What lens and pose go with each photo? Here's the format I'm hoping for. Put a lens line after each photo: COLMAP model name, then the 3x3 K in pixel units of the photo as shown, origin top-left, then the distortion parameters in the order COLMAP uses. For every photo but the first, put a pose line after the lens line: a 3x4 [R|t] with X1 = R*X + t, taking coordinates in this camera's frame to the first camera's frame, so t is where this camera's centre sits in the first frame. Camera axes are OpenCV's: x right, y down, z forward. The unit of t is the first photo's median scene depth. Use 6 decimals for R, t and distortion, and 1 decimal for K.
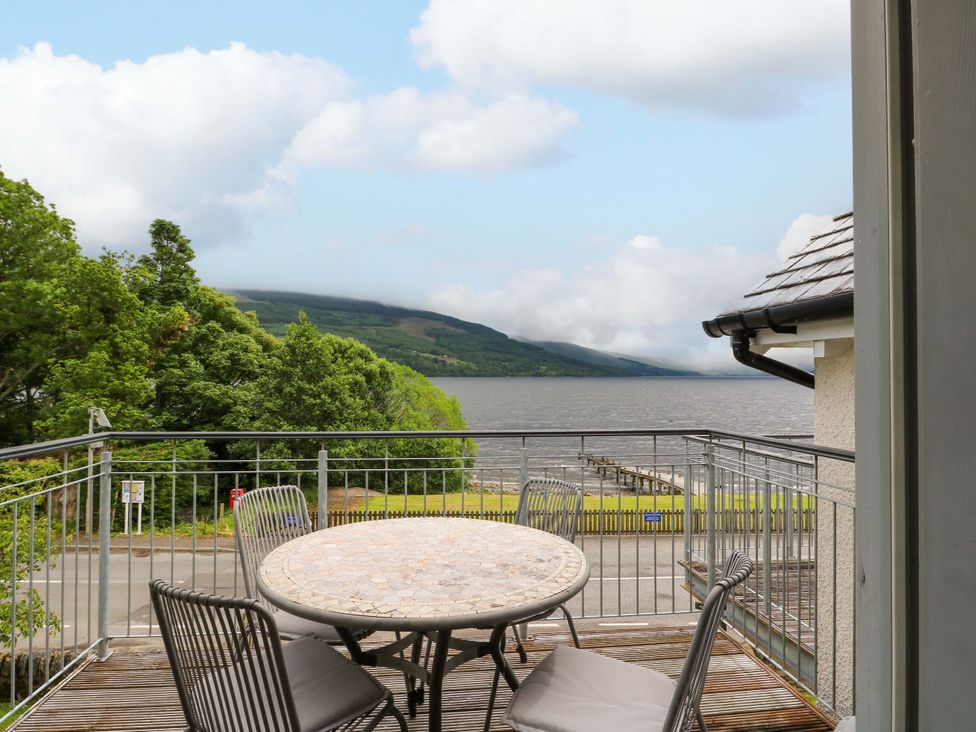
lens RADIAL K [[586.4, 0, 488.0], [0, 586.4, 366.0], [0, 0, 1]] dist [0.000954, -0.024919]
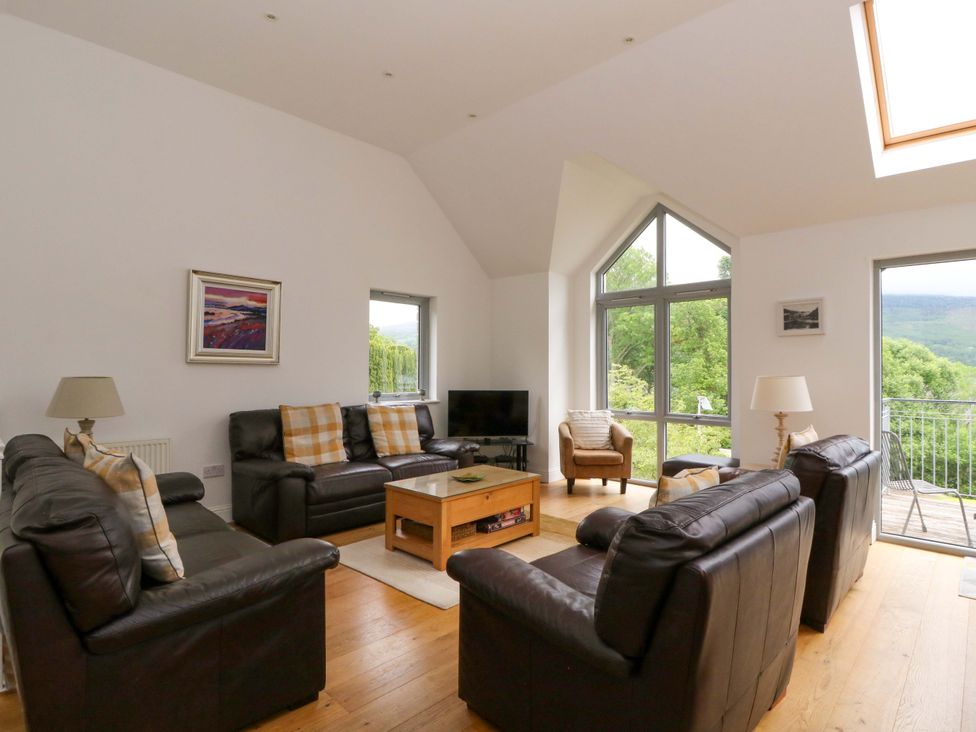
lens RADIAL K [[514.5, 0, 491.8], [0, 514.5, 360.7], [0, 0, 1]] dist [0.002015, -0.014977]
pose [[0.636773, -0.016202, -0.770881, -0.008181], [0.007092, 0.999860, -0.015157, -0.001569], [0.771018, 0.004184, 0.636799, -0.139436]]
